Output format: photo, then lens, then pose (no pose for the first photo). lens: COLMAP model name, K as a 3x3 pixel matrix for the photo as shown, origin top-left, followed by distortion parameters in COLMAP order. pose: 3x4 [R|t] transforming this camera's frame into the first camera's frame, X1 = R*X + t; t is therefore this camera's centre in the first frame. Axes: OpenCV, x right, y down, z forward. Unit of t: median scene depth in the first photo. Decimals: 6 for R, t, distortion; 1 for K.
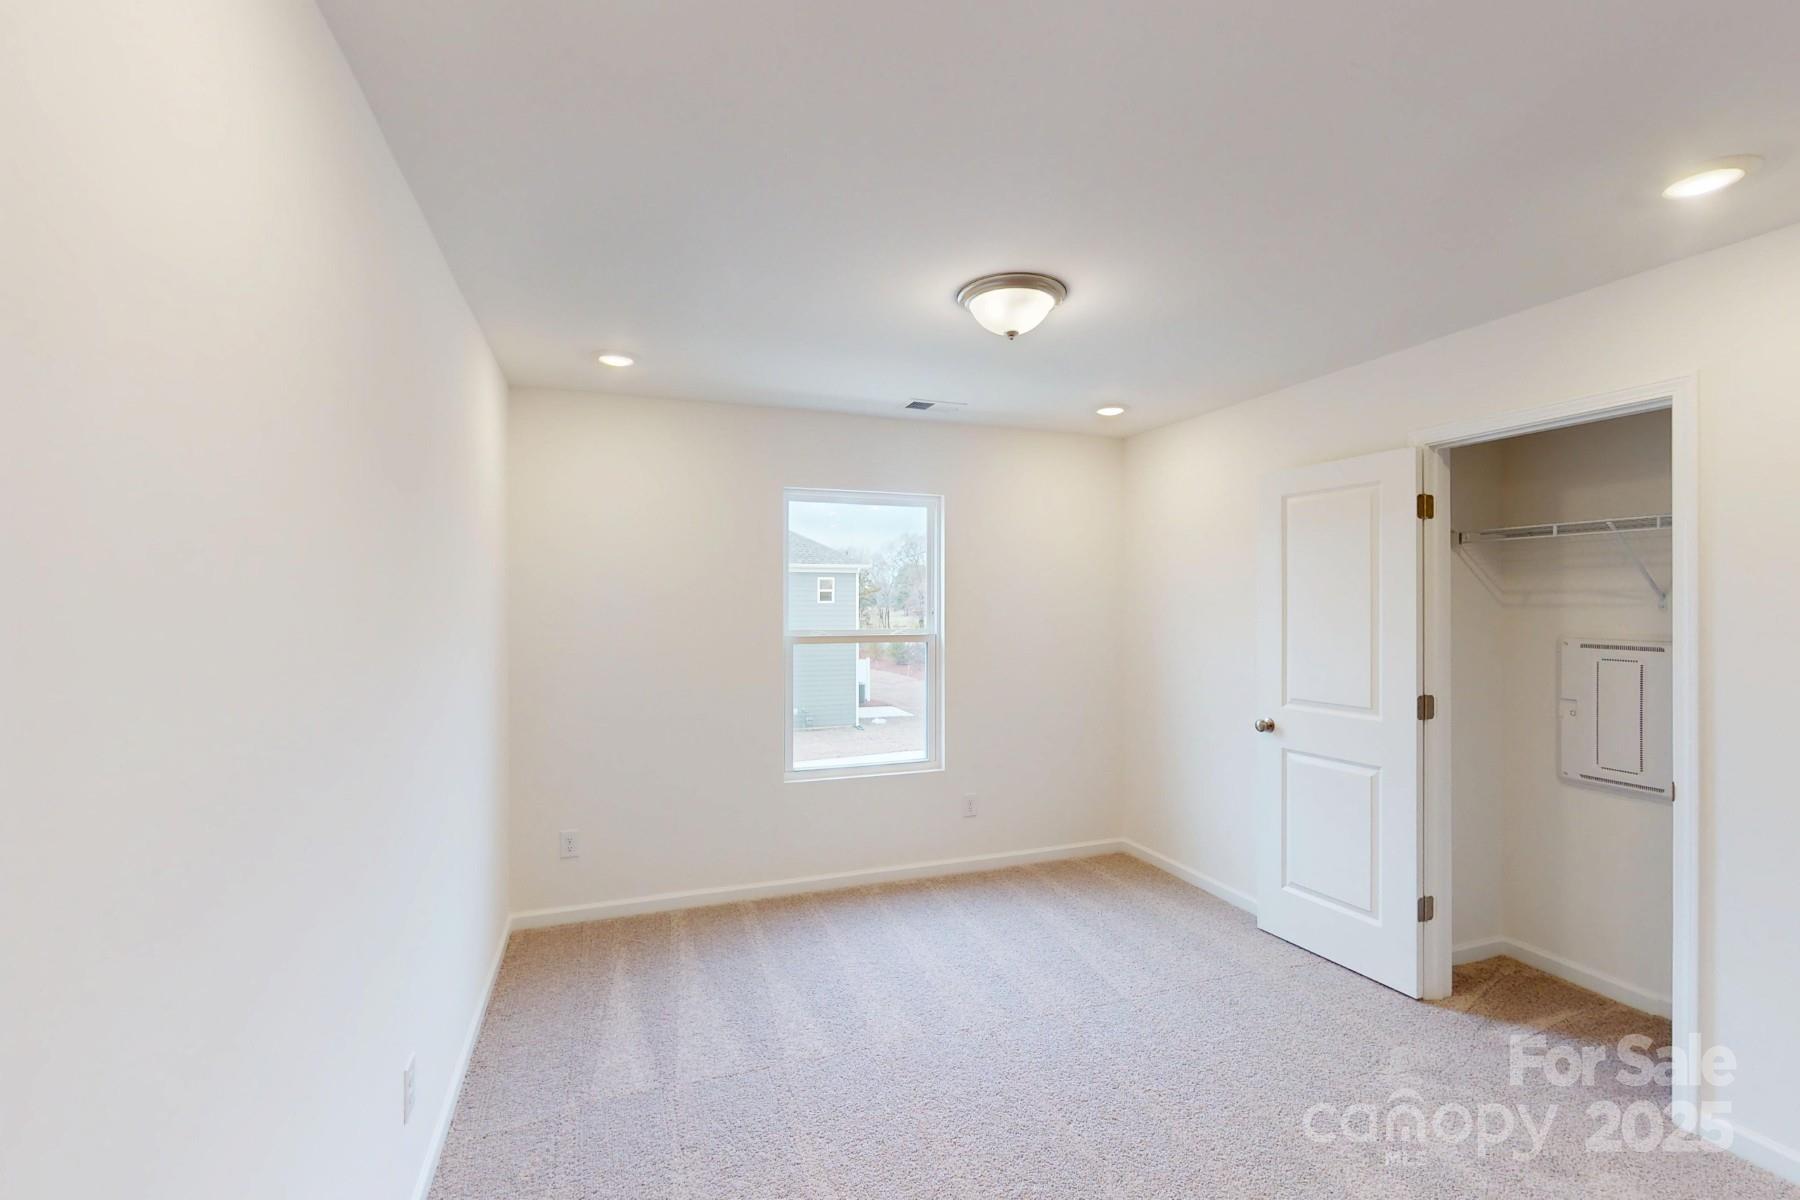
lens RADIAL K [[837.0, 0, 900.0], [0, 837.0, 600.0], [0, 0, 1]] dist [0.000994, 0.000000]
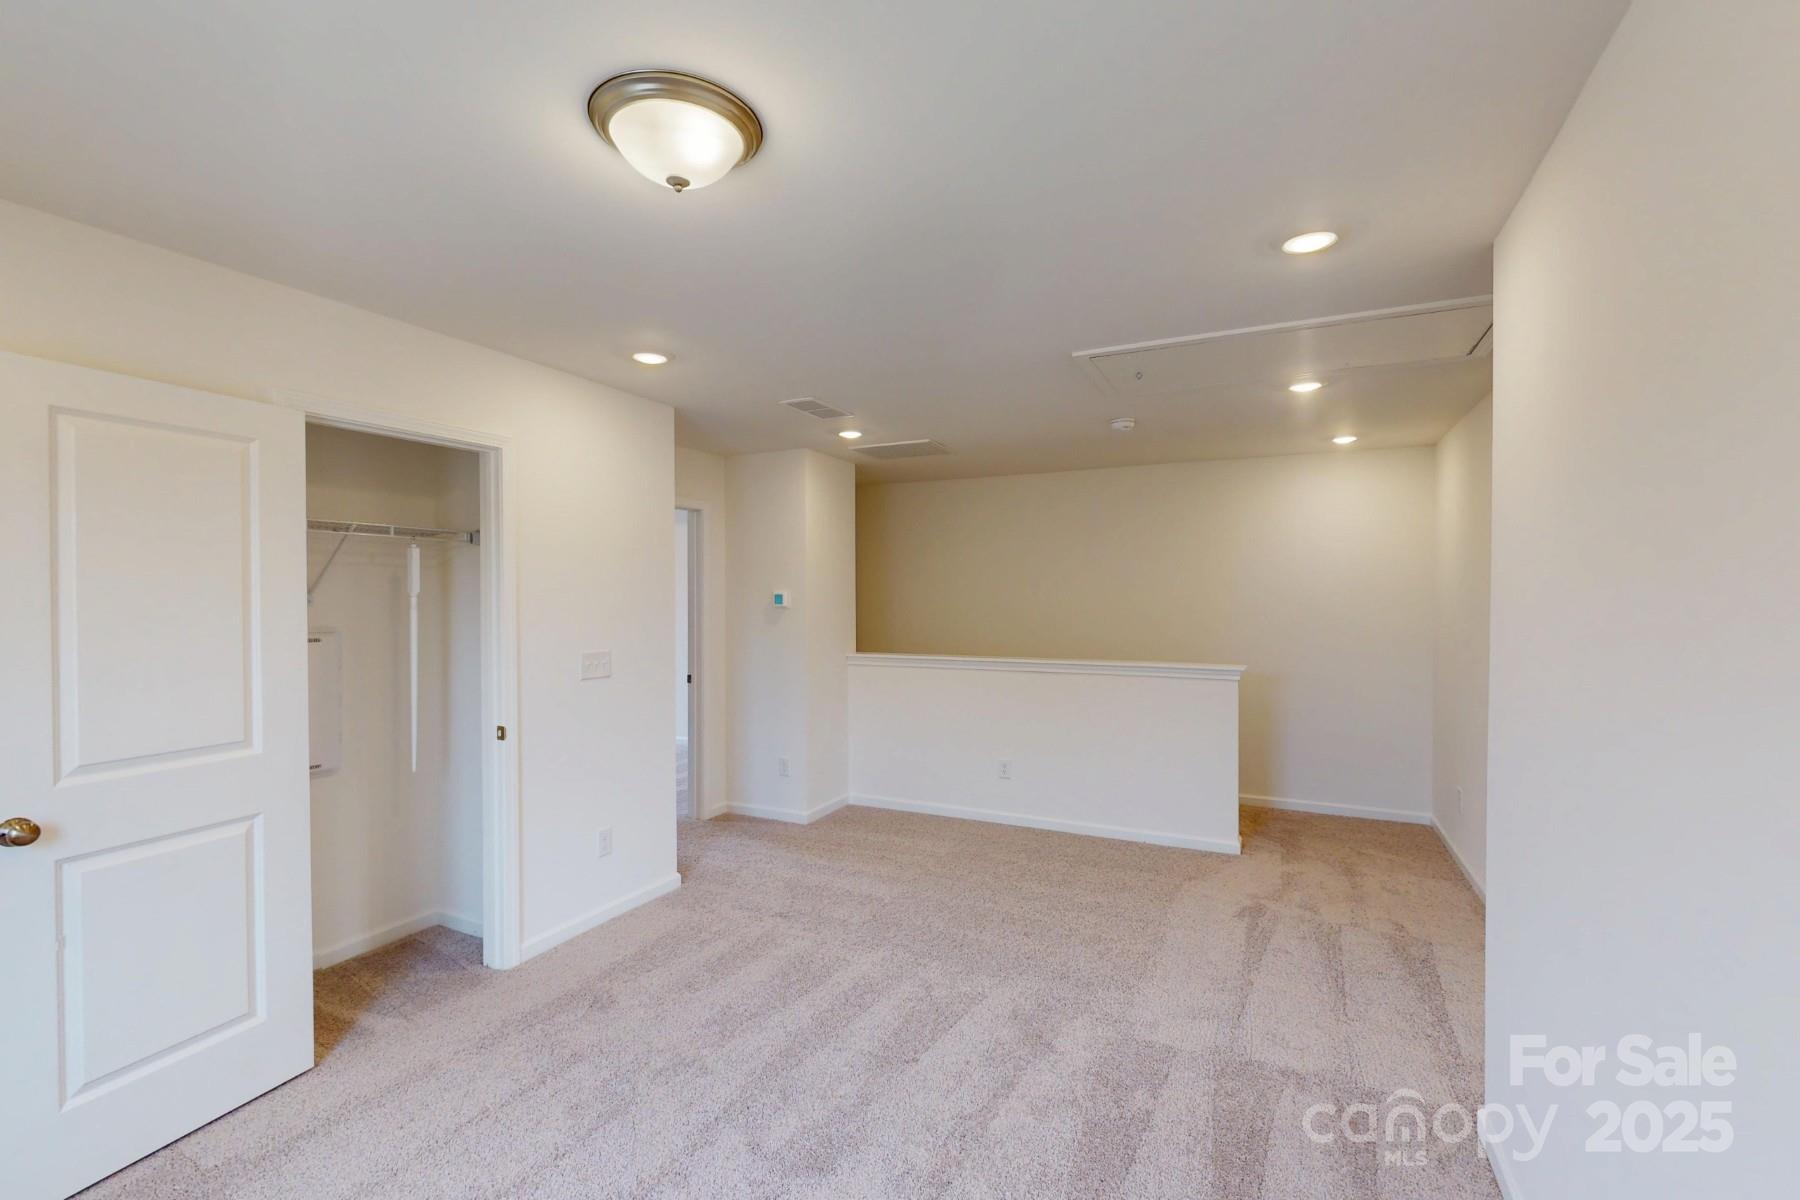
lens RADIAL K [[784.4, 0, 900.0], [0, 784.4, 600.0], [0, 0, 1]] dist [0.000091, -0.000051]
pose [[-0.717240, -0.005241, 0.696807, -0.387605], [-0.000924, 0.999978, 0.006571, -0.001556], [-0.696826, 0.004069, -0.717229, 1.240478]]
